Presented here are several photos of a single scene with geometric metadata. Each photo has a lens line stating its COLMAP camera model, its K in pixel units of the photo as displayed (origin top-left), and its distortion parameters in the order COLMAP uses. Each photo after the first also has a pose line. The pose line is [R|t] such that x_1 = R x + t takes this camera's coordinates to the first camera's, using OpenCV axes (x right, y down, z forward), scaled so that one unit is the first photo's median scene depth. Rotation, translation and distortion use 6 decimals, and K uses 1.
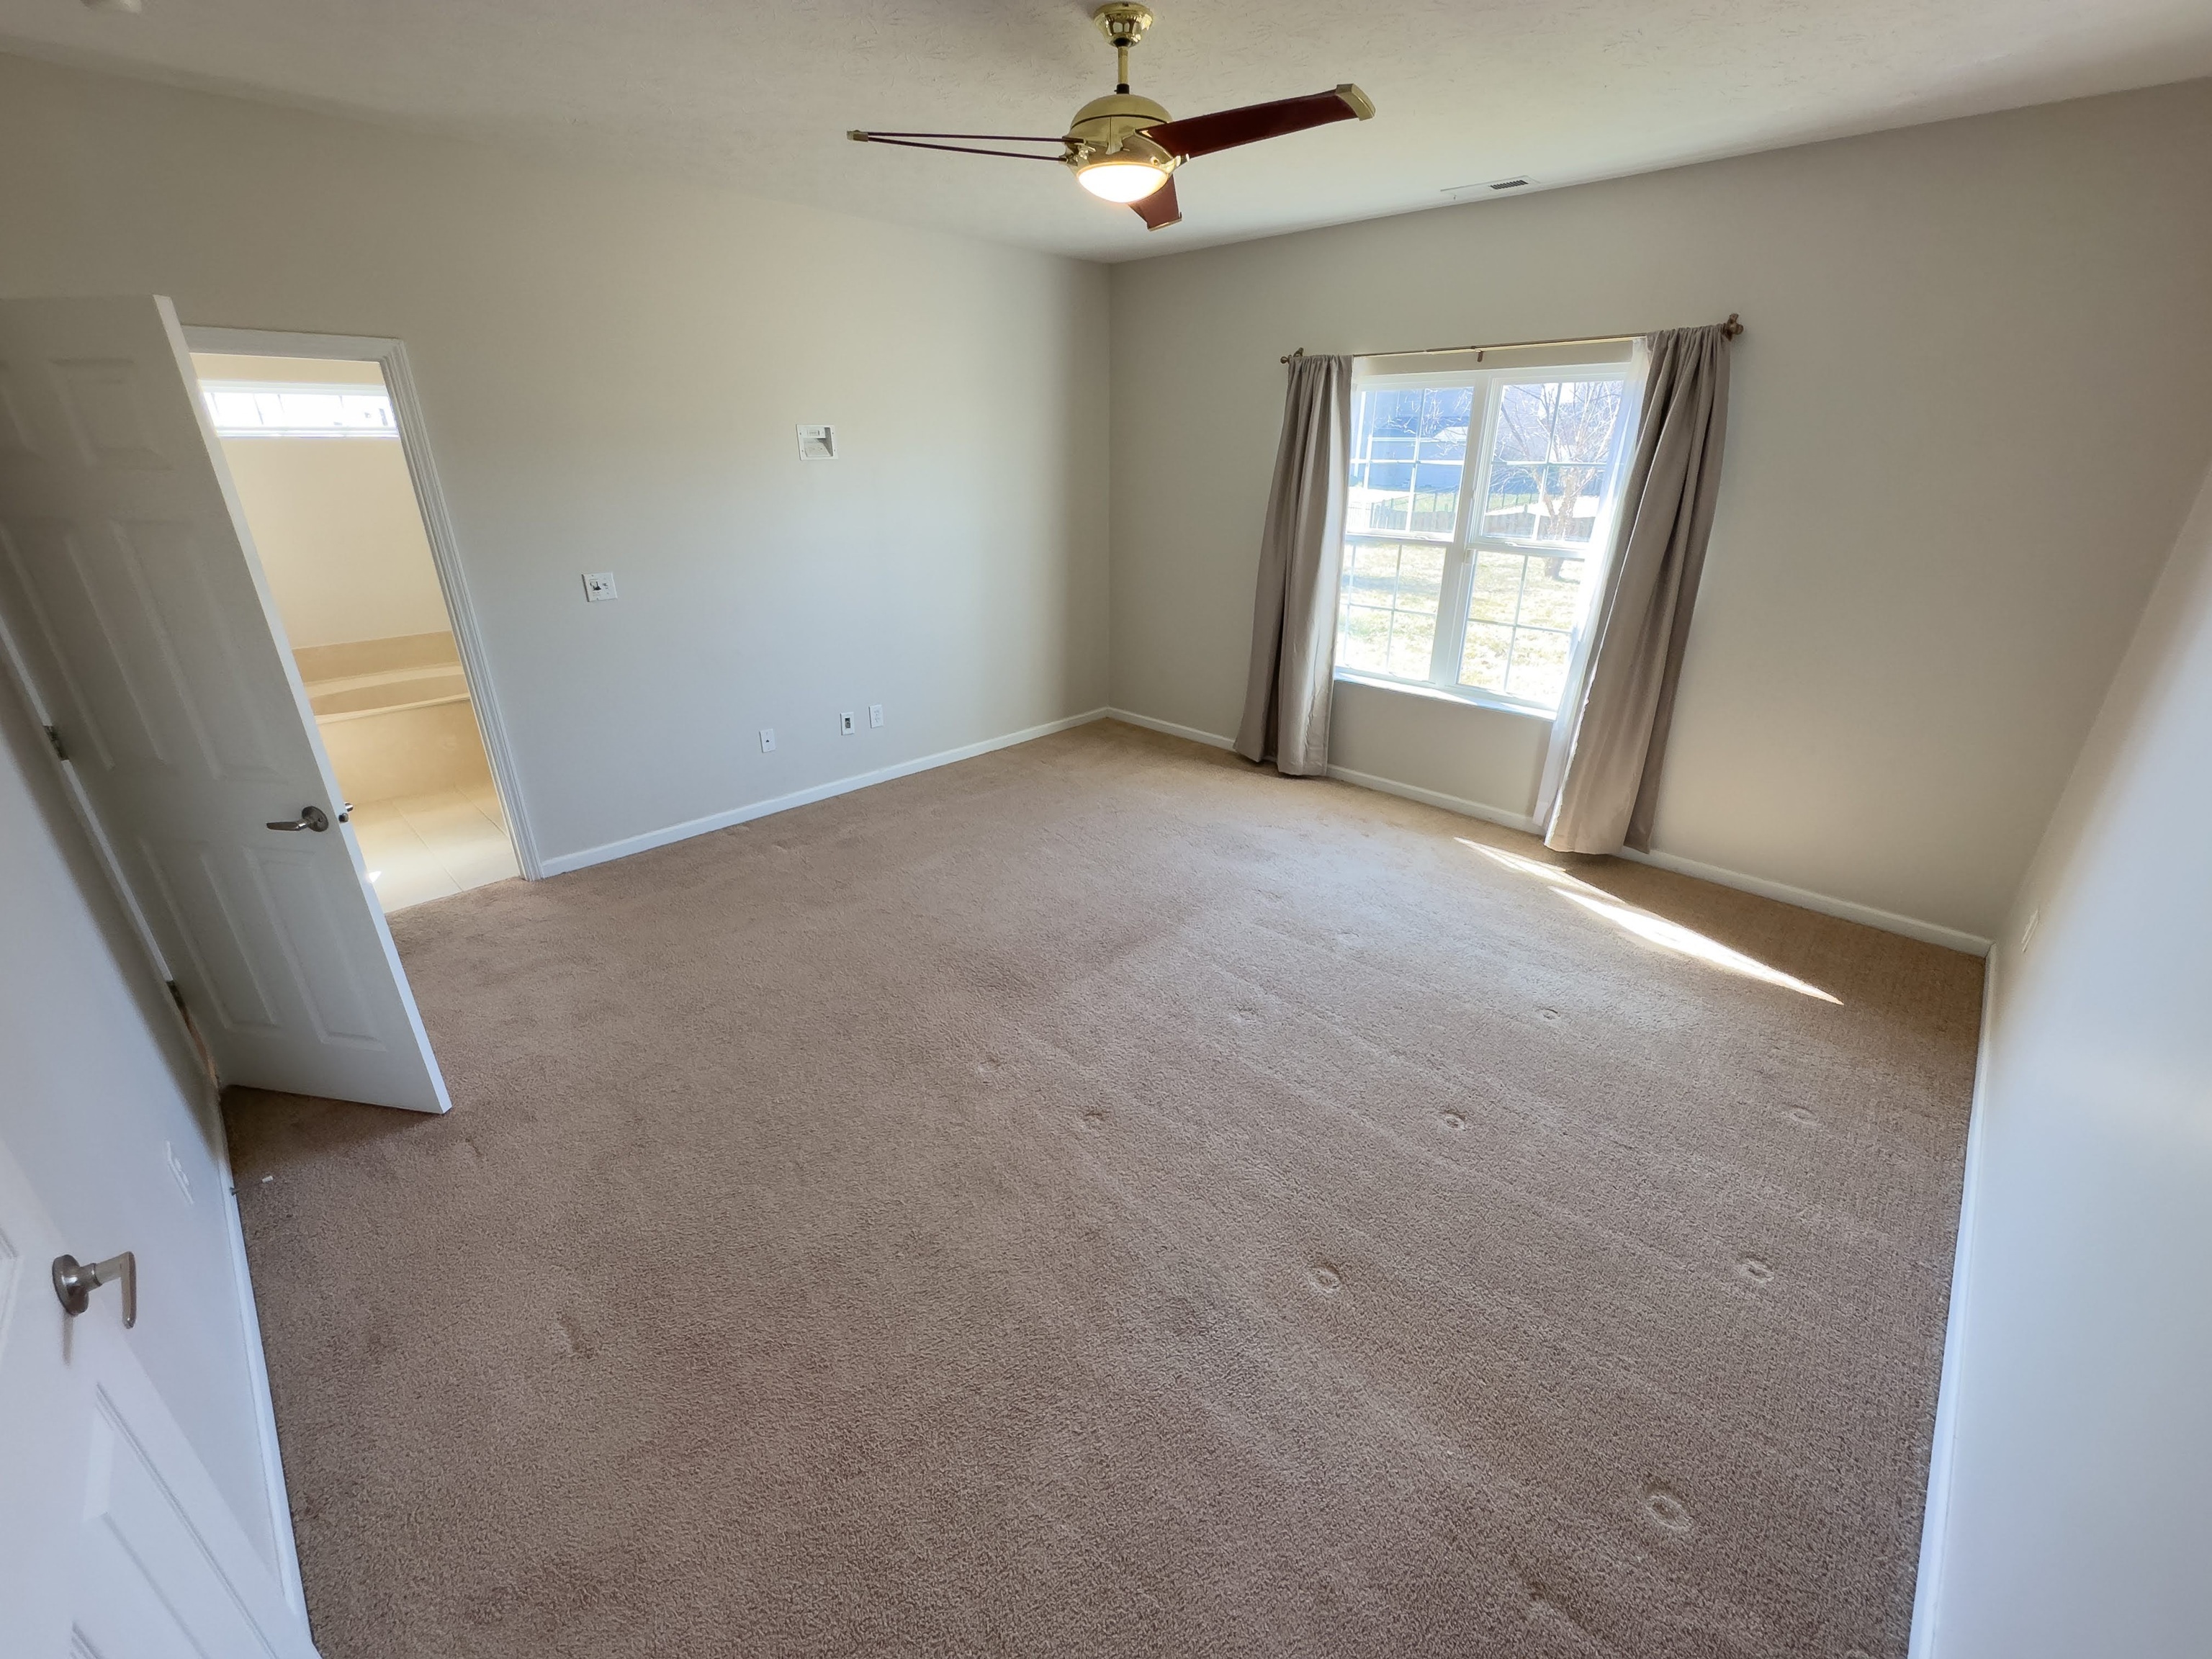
lens RADIAL K [[894.5, 0, 1109.3], [0, 894.5, 832.0], [0, 0, 1]] dist [-0.011812, 0.000369]
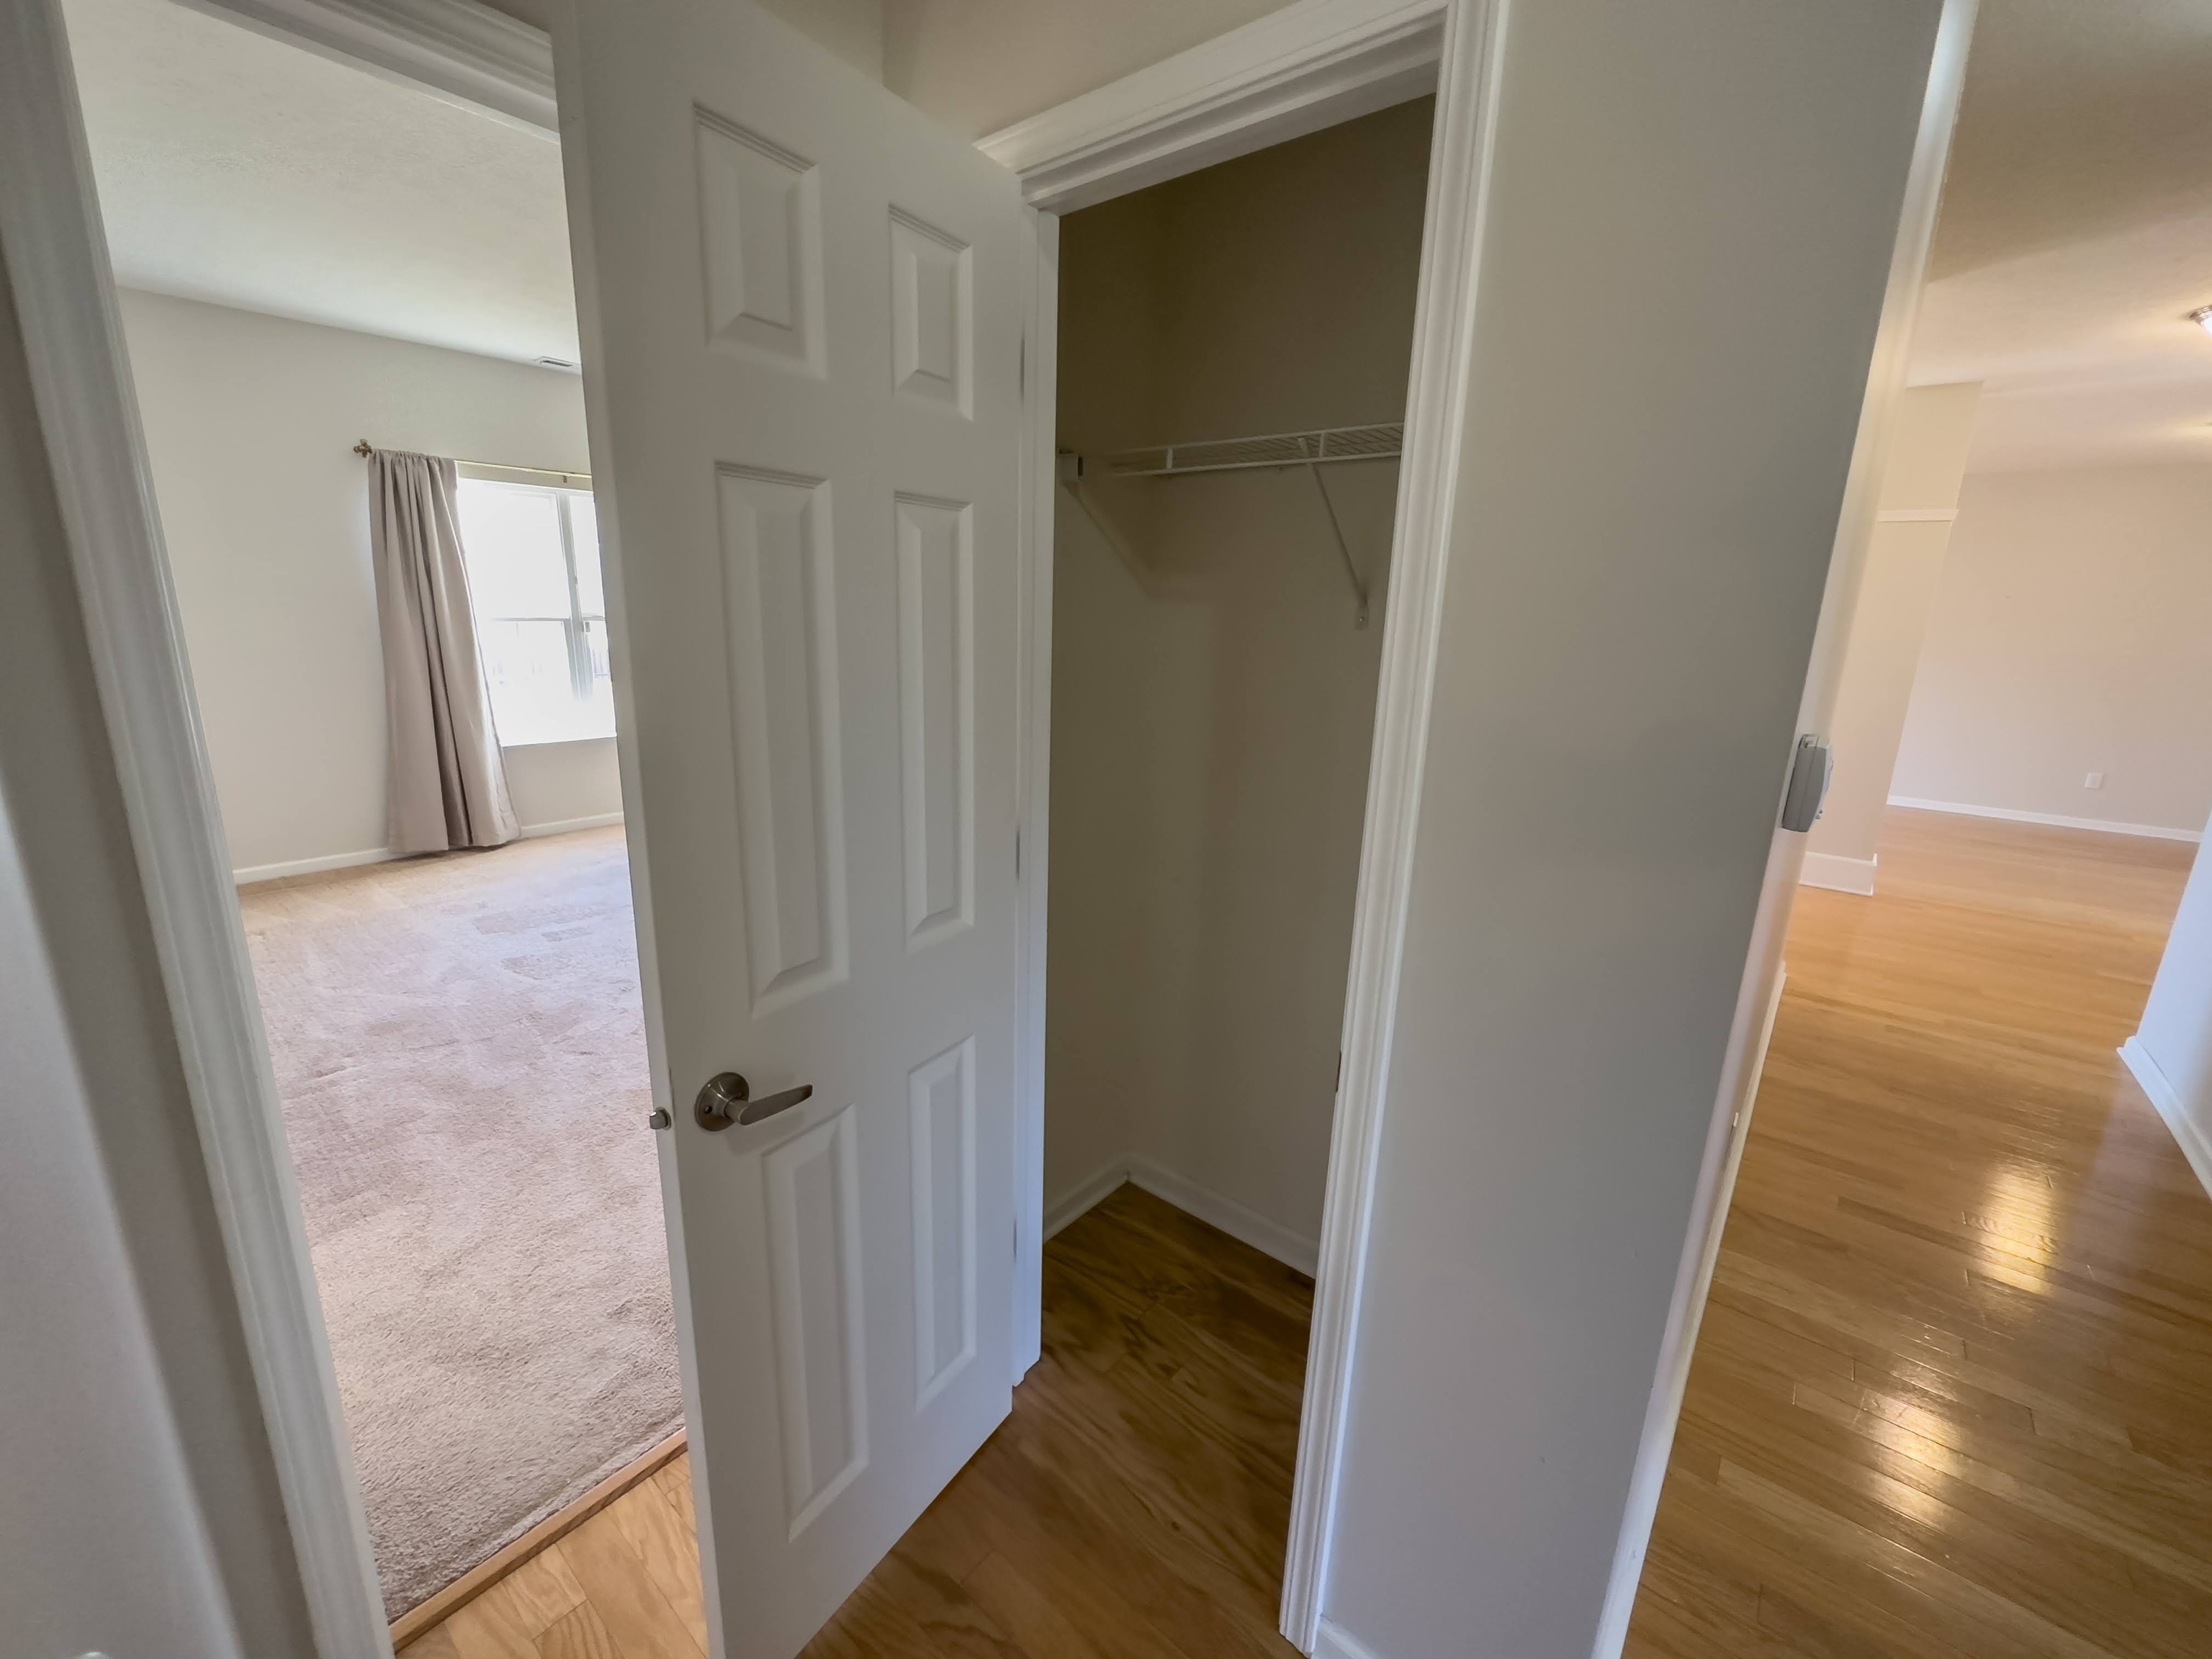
lens RADIAL K [[893.4, 0, 1106.0], [0, 893.4, 829.5], [0, 0, 1]] dist [-0.015840, -0.000111]
pose [[-0.078458, -0.246341, 0.966002, -0.977225], [0.371774, 0.891858, 0.257629, -0.096317], [-0.925002, 0.379348, 0.021610, 0.384553]]
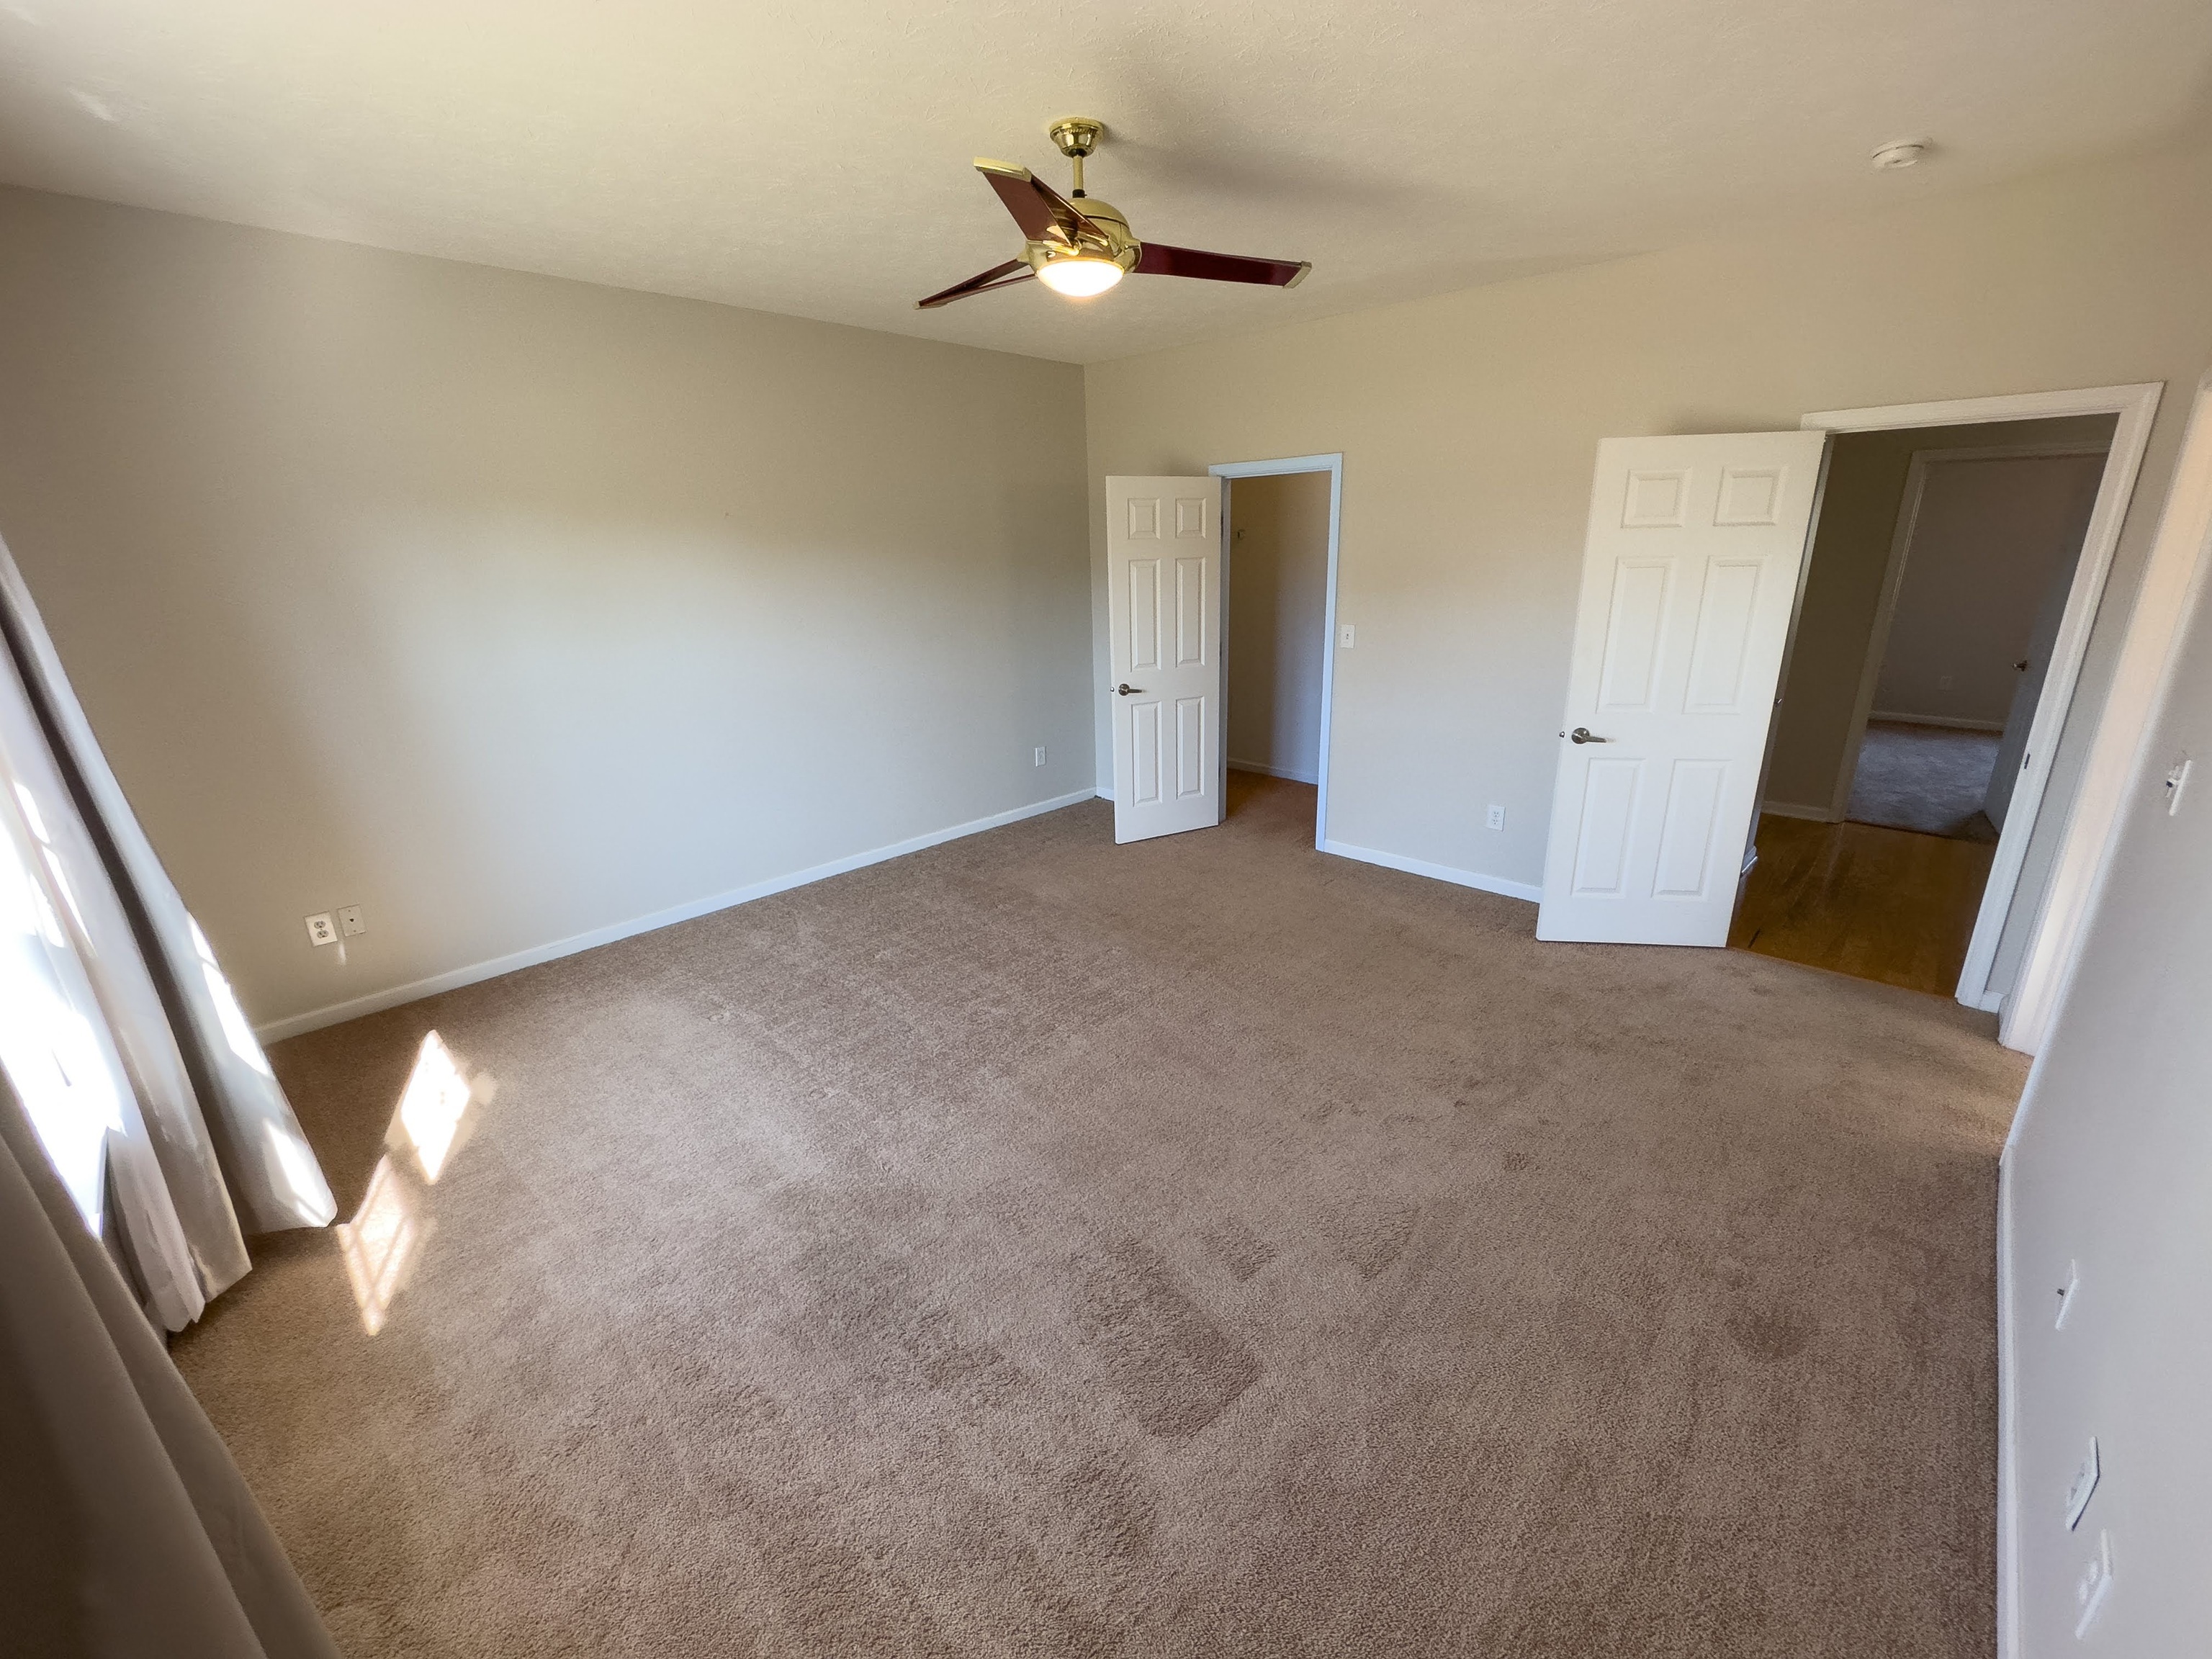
lens RADIAL K [[894.5, 0, 1109.3], [0, 894.5, 832.0], [0, 0, 1]] dist [-0.011812, 0.000369]
pose [[-0.999838, 0.014422, -0.010779, 0.006821], [0.003683, 0.749825, 0.661626, -0.498266], [0.017624, 0.661479, -0.749757, 1.191167]]
